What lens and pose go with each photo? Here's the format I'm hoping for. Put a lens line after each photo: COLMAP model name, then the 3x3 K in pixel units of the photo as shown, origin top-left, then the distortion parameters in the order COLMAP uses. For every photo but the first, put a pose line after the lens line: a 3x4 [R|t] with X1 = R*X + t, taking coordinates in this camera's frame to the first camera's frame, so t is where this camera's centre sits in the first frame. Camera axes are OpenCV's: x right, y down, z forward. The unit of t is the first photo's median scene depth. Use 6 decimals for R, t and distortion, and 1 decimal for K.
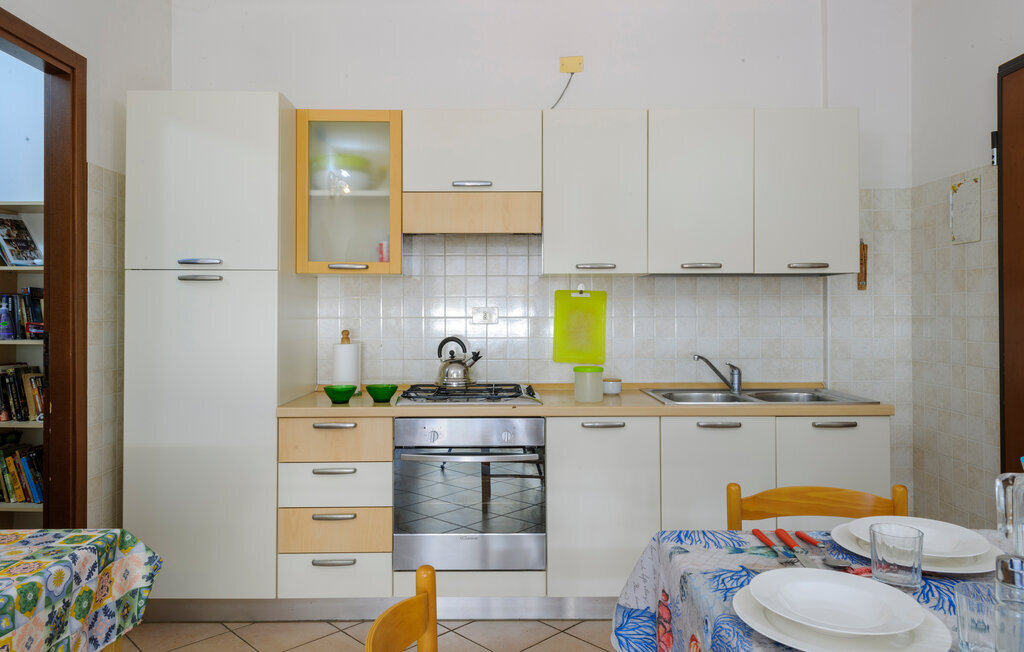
lens RADIAL K [[720.2, 0, 507.5], [0, 720.2, 324.6], [0, 0, 1]] dist [0.007088, 0.001041]
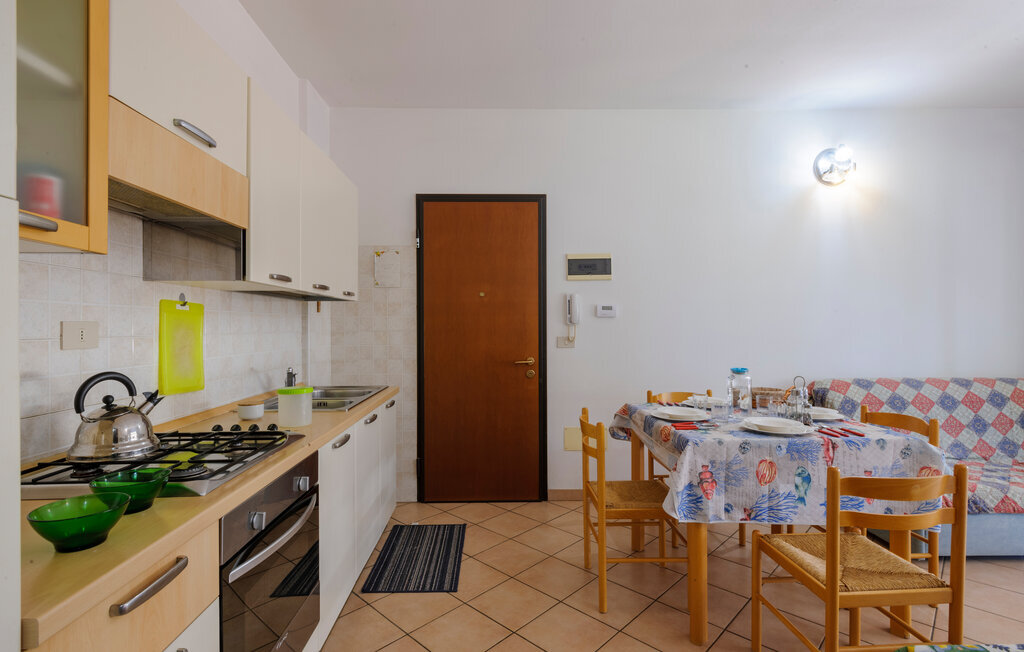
lens RADIAL K [[482.0, 0, 512.9], [0, 482.0, 326.6], [0, 0, 1]] dist [0.007342, -0.001149]
pose [[-0.020442, 0.001281, 0.999790, -0.480067], [0.020093, 0.999798, -0.000870, -0.013111], [-0.999589, 0.020071, -0.020463, 0.689322]]
